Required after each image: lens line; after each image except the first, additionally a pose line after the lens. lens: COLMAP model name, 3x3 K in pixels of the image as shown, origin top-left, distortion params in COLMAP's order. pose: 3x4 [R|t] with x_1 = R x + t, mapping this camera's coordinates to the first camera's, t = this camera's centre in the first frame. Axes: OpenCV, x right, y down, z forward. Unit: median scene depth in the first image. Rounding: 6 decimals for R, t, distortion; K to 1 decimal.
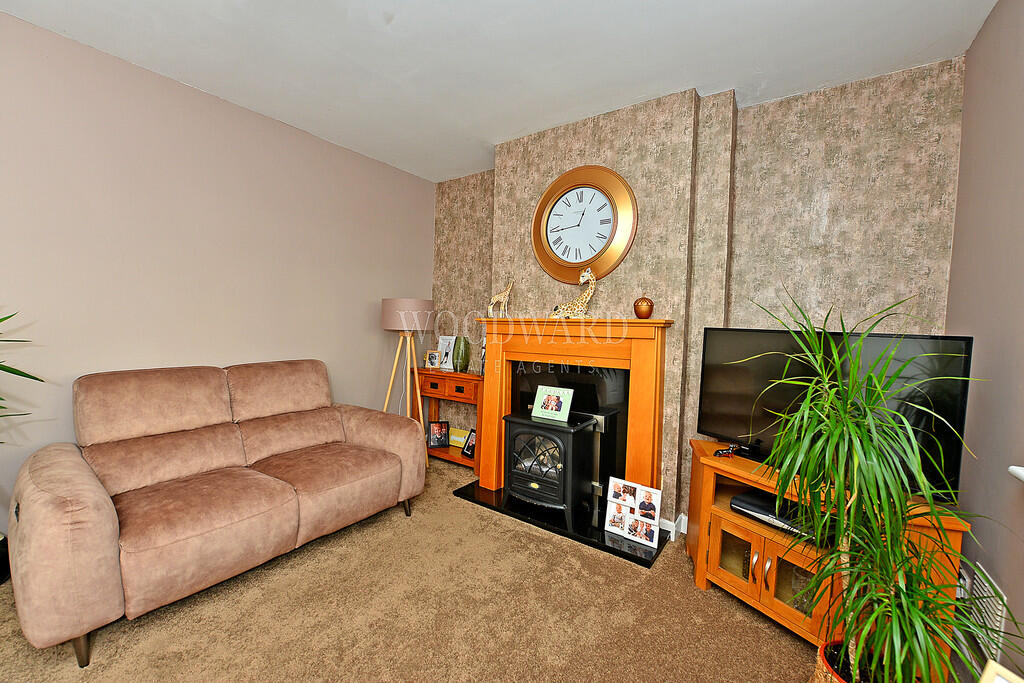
lens RADIAL K [[415.9, 0, 511.7], [0, 415.9, 362.3], [0, 0, 1]] dist [-0.003223, -0.000398]
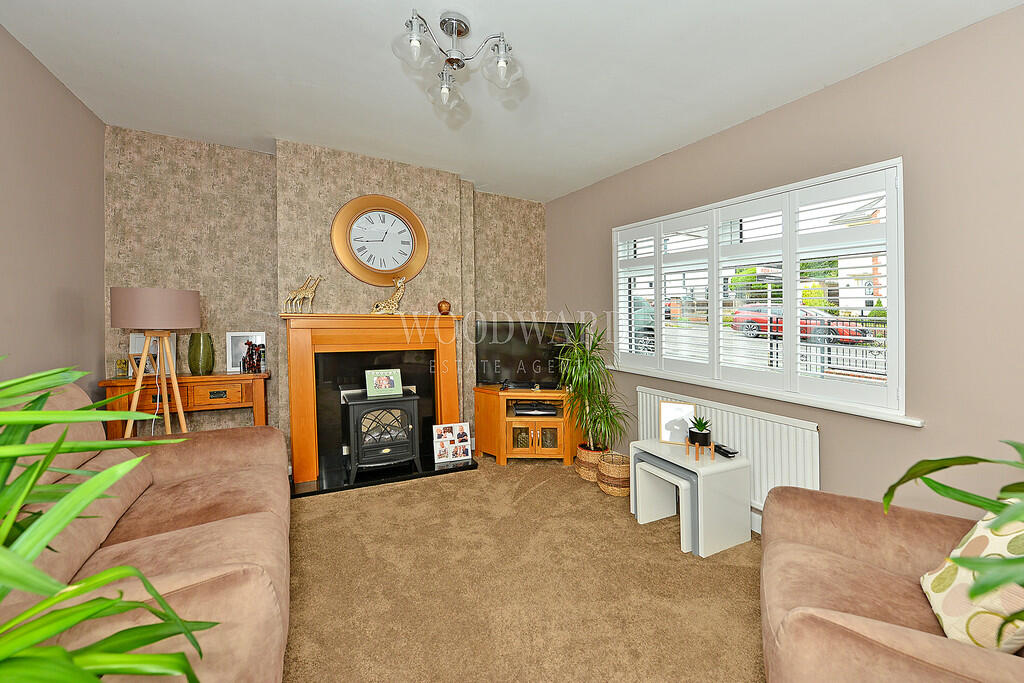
lens RADIAL K [[418.3, 0, 518.3], [0, 418.3, 327.8], [0, 0, 1]] dist [-0.002630, -0.000358]
pose [[0.441488, -0.046903, 0.896041, -0.906044], [0.070327, 0.997370, 0.017556, -0.063754], [-0.894507, 0.055265, 0.443625, 0.084452]]
